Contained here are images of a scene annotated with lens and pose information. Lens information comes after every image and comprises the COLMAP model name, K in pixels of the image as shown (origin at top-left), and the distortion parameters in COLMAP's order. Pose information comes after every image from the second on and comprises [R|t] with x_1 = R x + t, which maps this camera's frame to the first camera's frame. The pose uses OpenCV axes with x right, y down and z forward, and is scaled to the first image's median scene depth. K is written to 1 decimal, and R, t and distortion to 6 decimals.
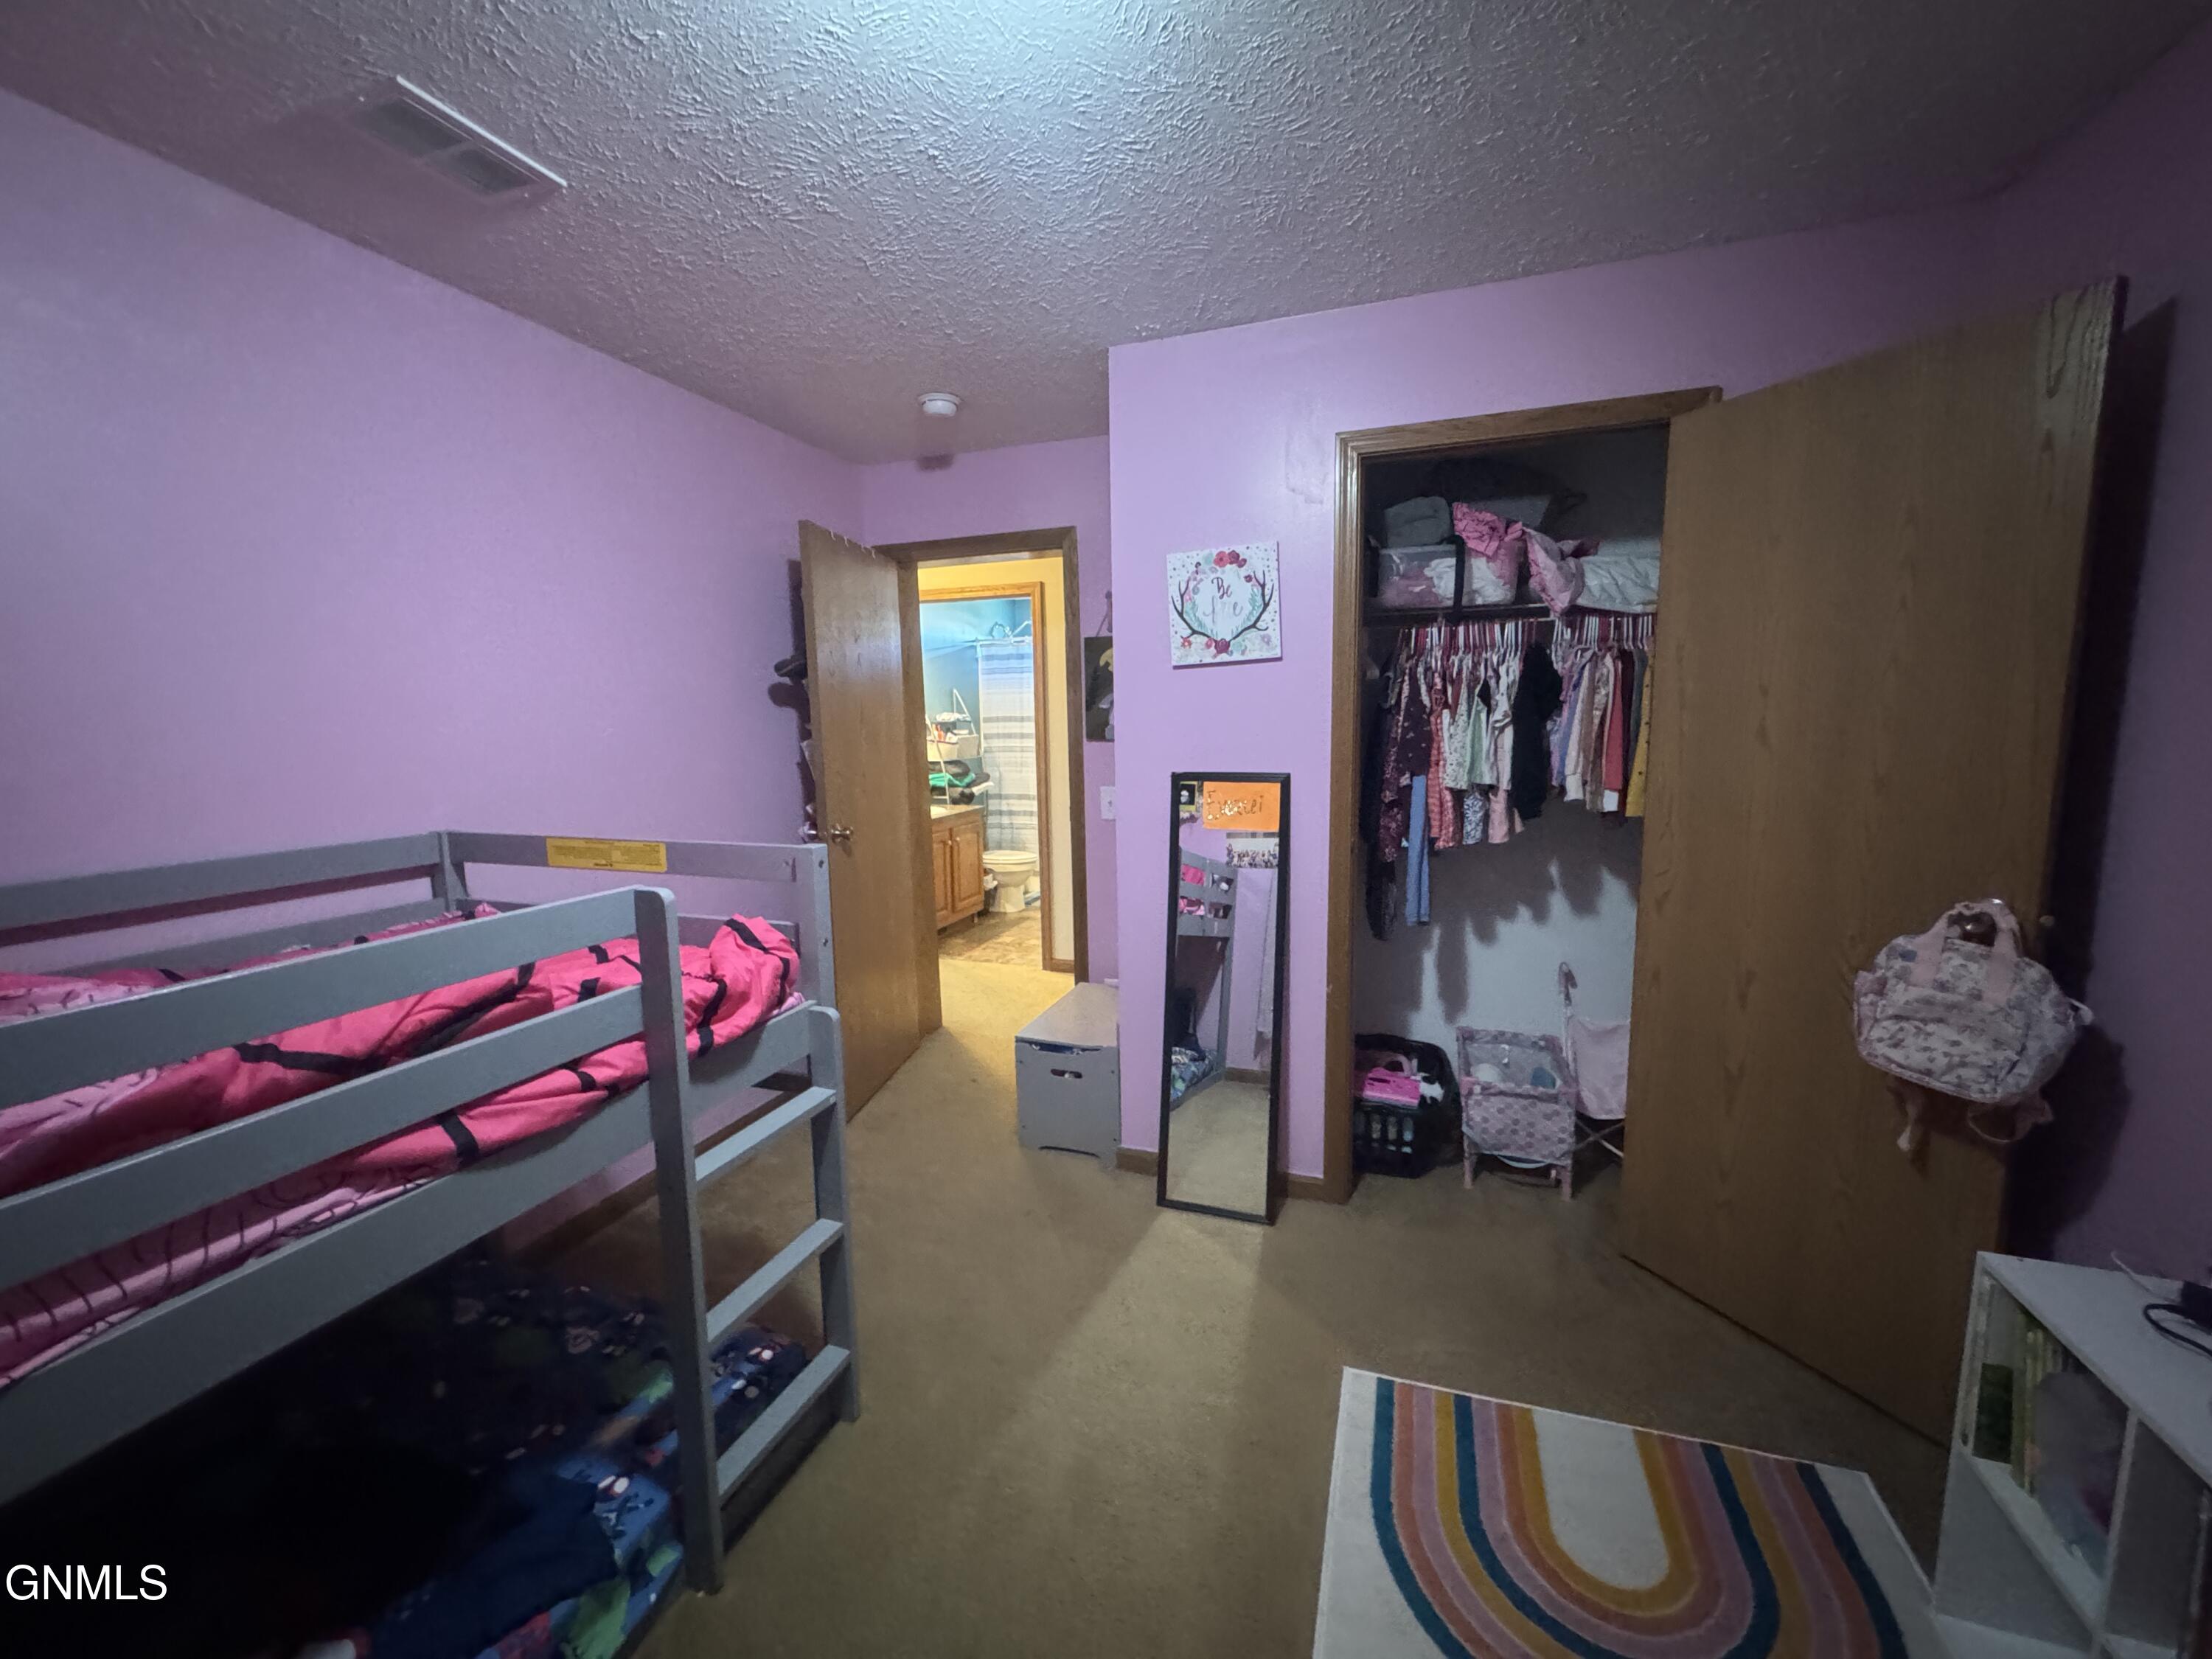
lens RADIAL K [[880.2, 0, 1106.5], [0, 880.2, 832.4], [0, 0, 1]] dist [0.002029, 0.000116]
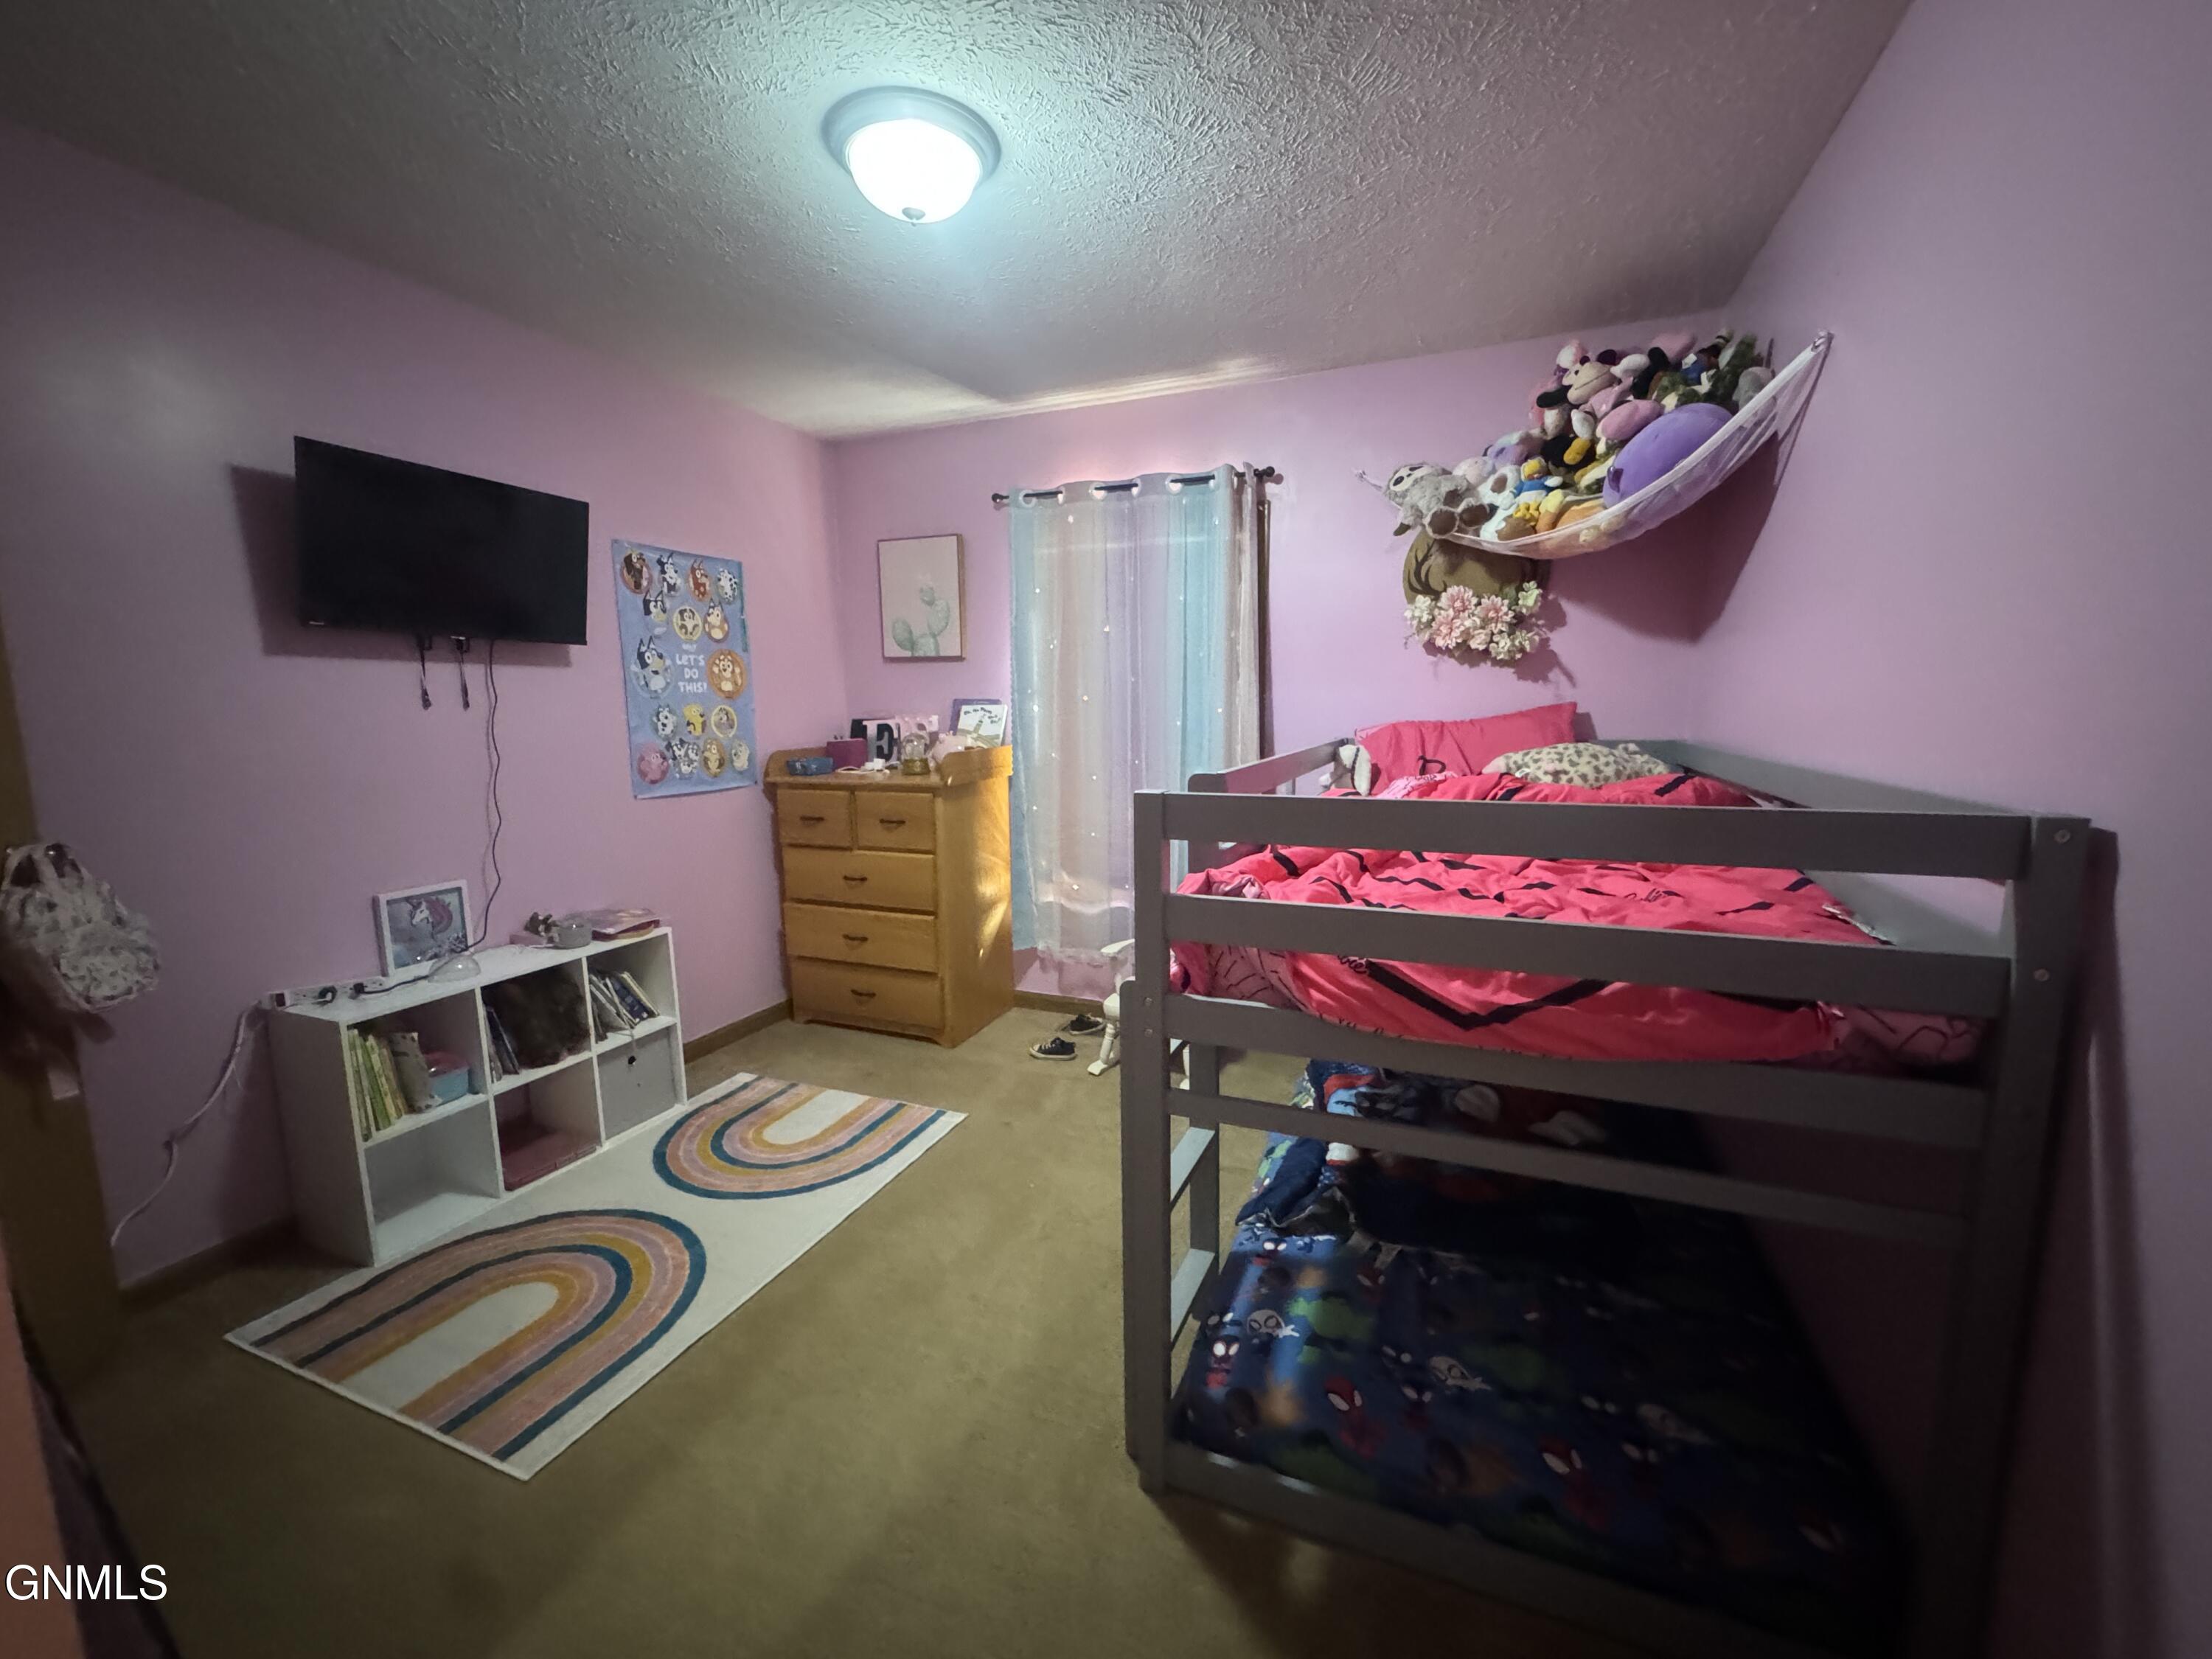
lens RADIAL K [[880.2, 0, 1106.5], [0, 880.2, 832.4], [0, 0, 1]] dist [0.002029, 0.000116]
pose [[-0.997798, 0.015986, 0.064365, -0.359228], [0.032714, 0.962867, 0.267988, -0.166937], [-0.057691, 0.269504, -0.961270, 1.836682]]
